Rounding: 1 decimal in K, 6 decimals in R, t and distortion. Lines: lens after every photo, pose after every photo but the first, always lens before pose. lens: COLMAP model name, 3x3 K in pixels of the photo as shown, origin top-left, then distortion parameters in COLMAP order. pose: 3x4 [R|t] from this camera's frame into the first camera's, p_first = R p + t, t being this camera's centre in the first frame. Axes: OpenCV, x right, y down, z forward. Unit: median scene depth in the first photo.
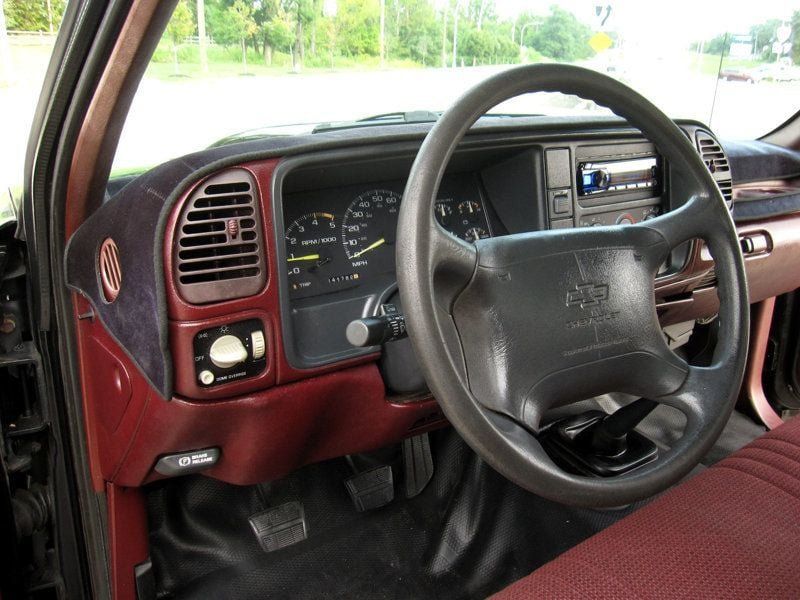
lens RADIAL K [[696.8, 0, 400.0], [0, 696.8, 300.0], [0, 0, 1]] dist [-0.030664, 0.002204]
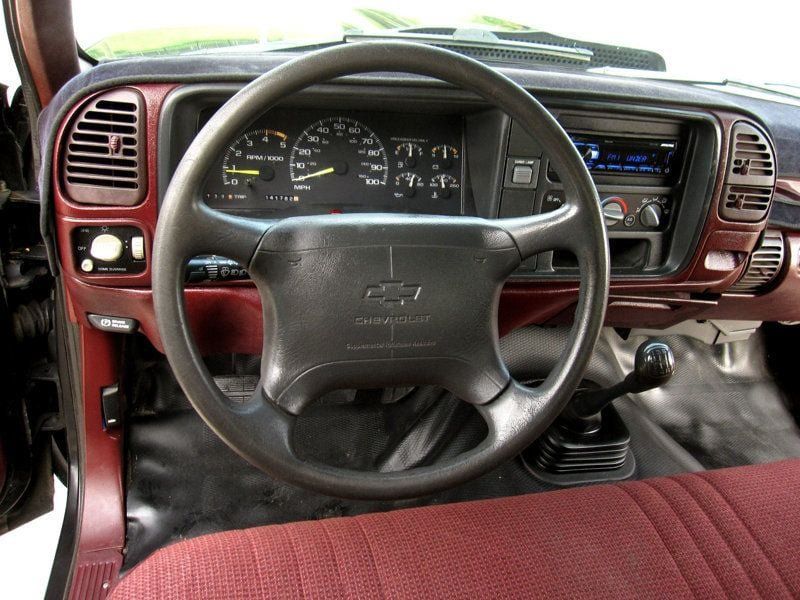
lens RADIAL K [[696.8, 0, 400.0], [0, 696.8, 300.0], [0, 0, 1]] dist [-0.030664, 0.002204]
pose [[0.922450, 0.283494, -0.262140, 0.414255], [-0.226068, 0.946922, 0.228543, -0.171392], [0.313017, -0.151558, 0.937577, 0.057403]]
